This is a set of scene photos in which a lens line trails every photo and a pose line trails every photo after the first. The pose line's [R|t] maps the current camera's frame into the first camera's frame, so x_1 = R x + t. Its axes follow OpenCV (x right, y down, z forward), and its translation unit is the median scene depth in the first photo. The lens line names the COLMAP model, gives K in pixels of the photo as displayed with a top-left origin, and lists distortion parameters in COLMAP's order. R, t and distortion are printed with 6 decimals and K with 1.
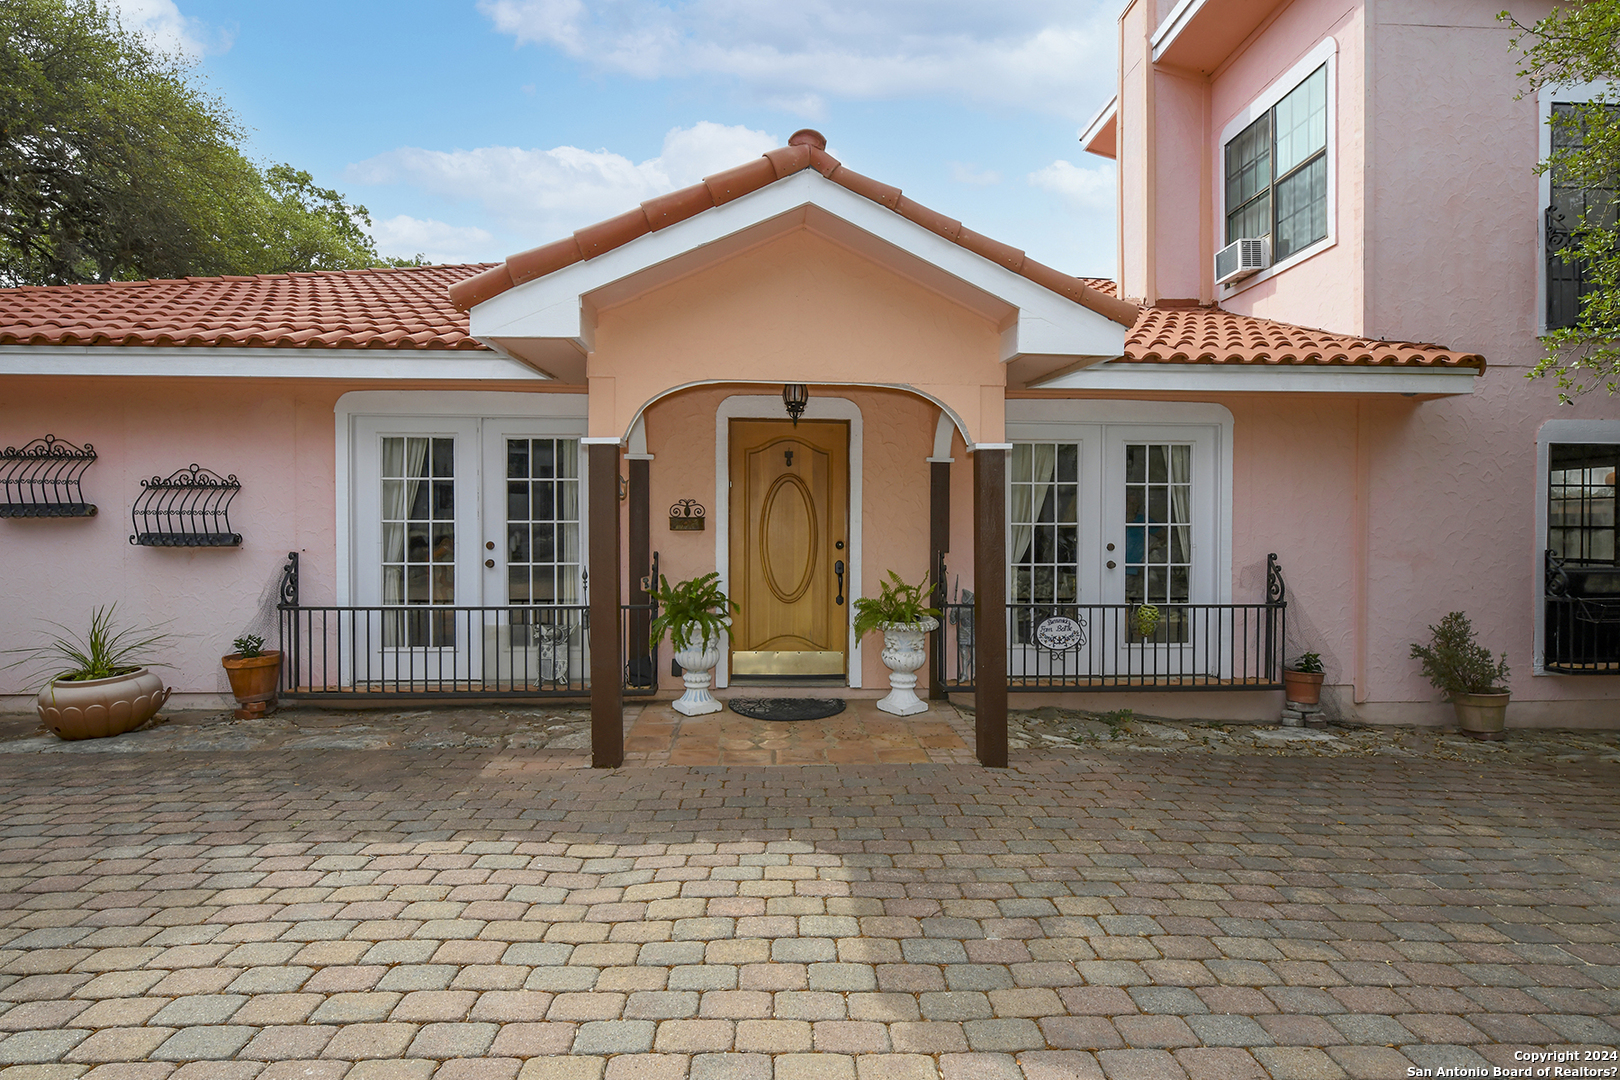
lens RADIAL K [[819.5, 0, 817.2], [0, 819.5, 539.0], [0, 0, 1]] dist [0.004172, 0.000437]
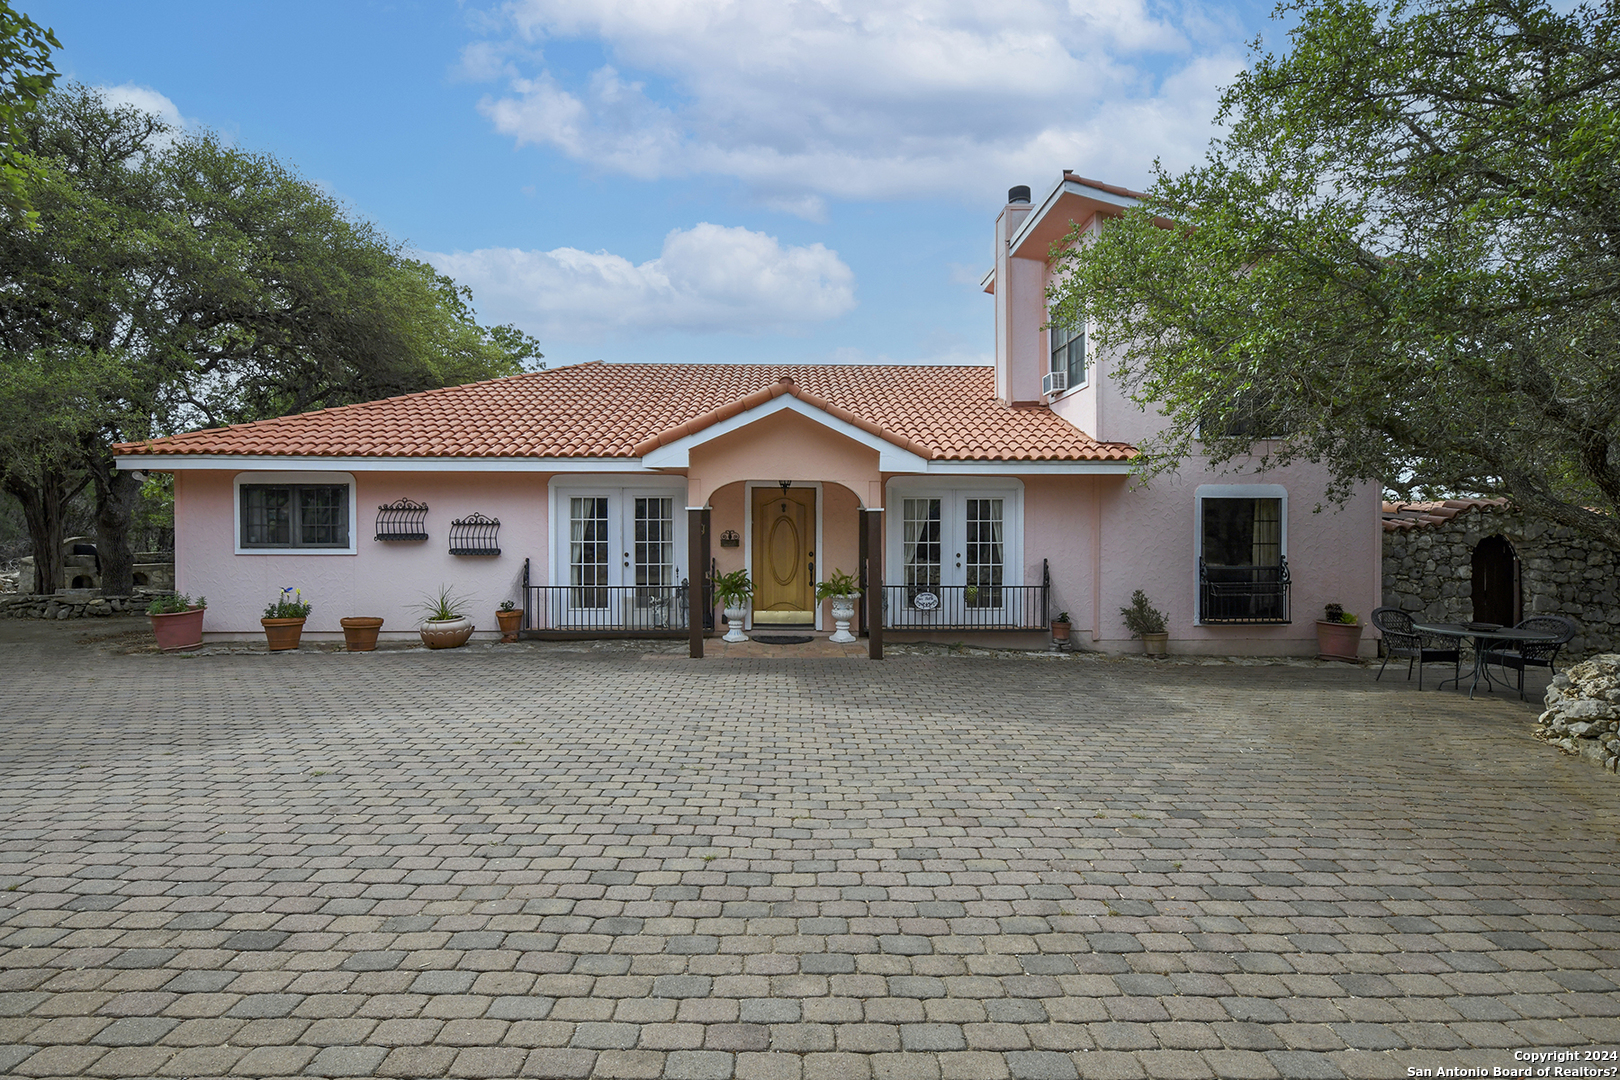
lens RADIAL K [[796.2, 0, 801.5], [0, 796.2, 538.4], [0, 0, 1]] dist [0.000767, -0.000009]
pose [[0.999197, -0.001078, -0.040053, 0.080126], [0.001095, 0.999999, 0.000402, -0.030194], [0.040053, -0.000446, 0.999197, -0.829592]]
